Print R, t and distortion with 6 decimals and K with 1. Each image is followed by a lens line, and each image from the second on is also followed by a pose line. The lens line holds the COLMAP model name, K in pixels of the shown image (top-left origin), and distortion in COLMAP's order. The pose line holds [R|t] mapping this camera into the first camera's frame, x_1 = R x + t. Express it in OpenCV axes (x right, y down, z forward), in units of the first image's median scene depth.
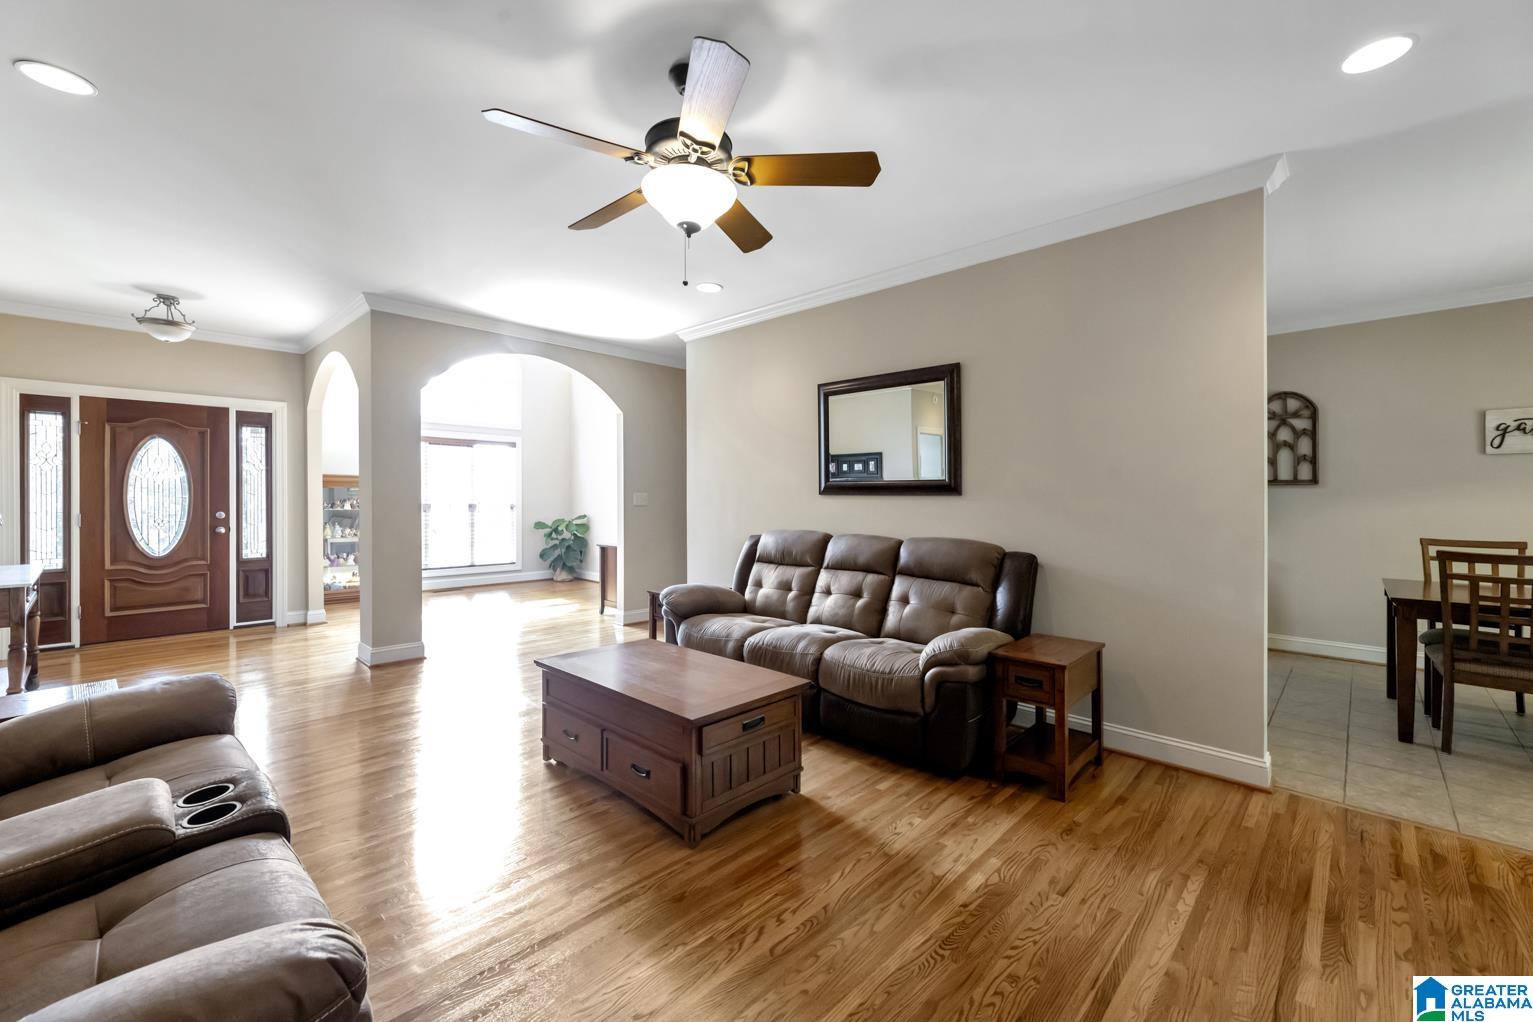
lens RADIAL K [[633.3, 0, 768.9], [0, 633.3, 502.4], [0, 0, 1]] dist [-0.000963, 0.000027]
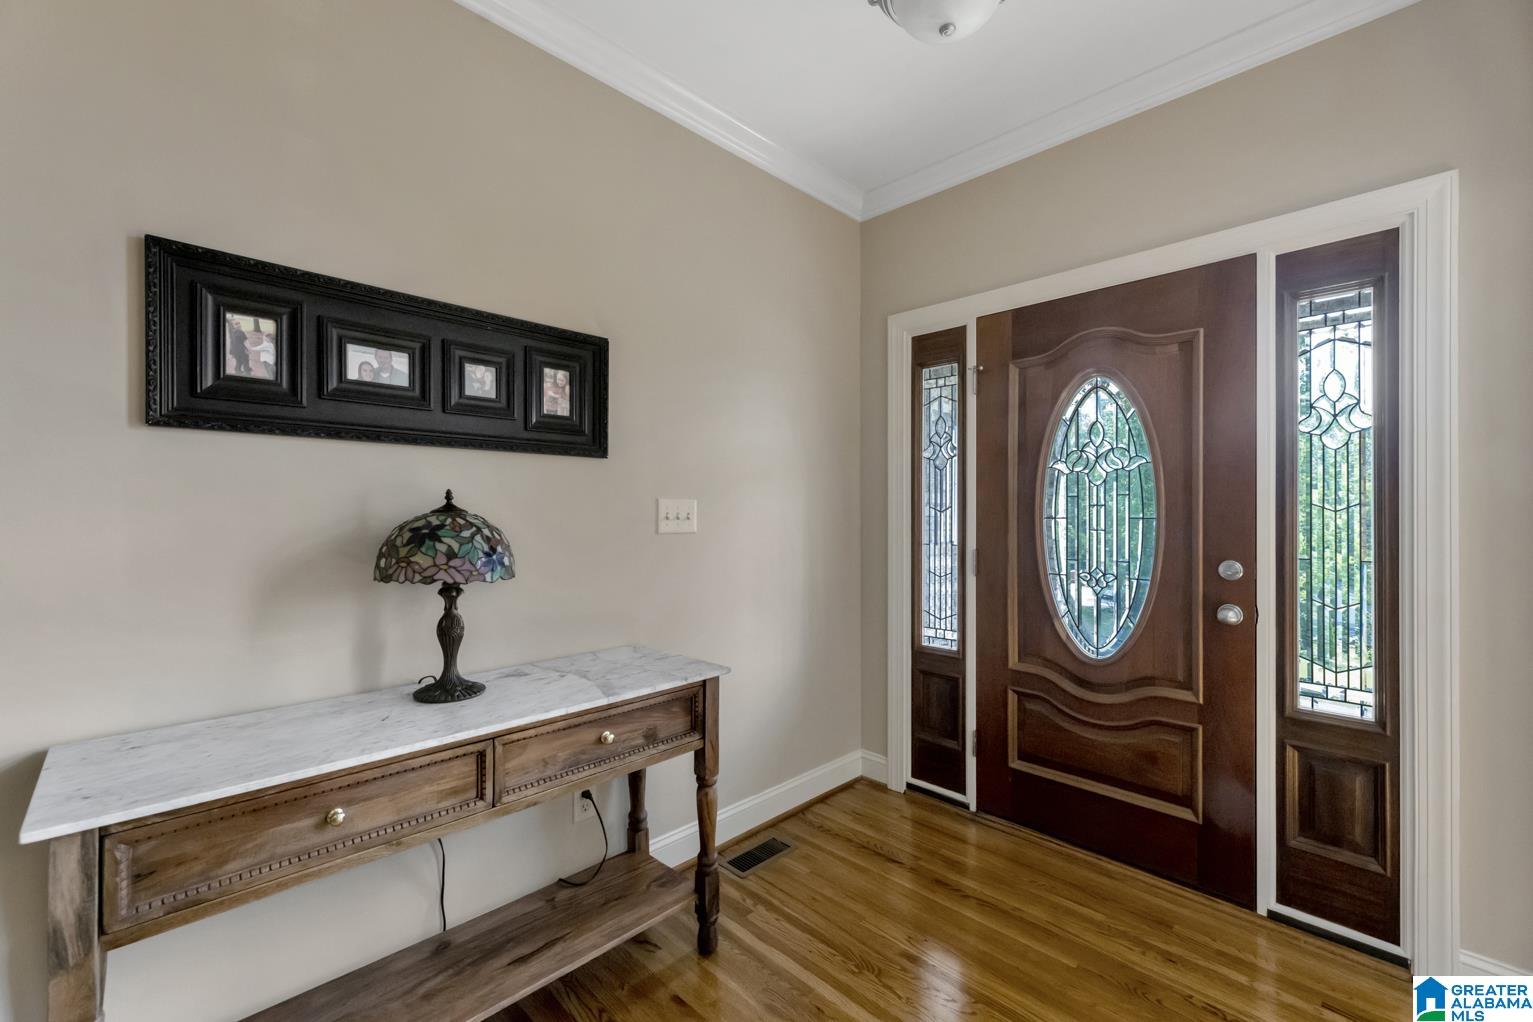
lens RADIAL K [[633.3, 0, 767.8], [0, 633.3, 508.8], [0, 0, 1]] dist [-0.000963, 0.000027]
pose [[-0.022637, -0.003023, -0.999739, -0.519231], [-0.003931, 0.999988, -0.002934, -0.011661], [0.999736, 0.003864, -0.022648, 0.760468]]
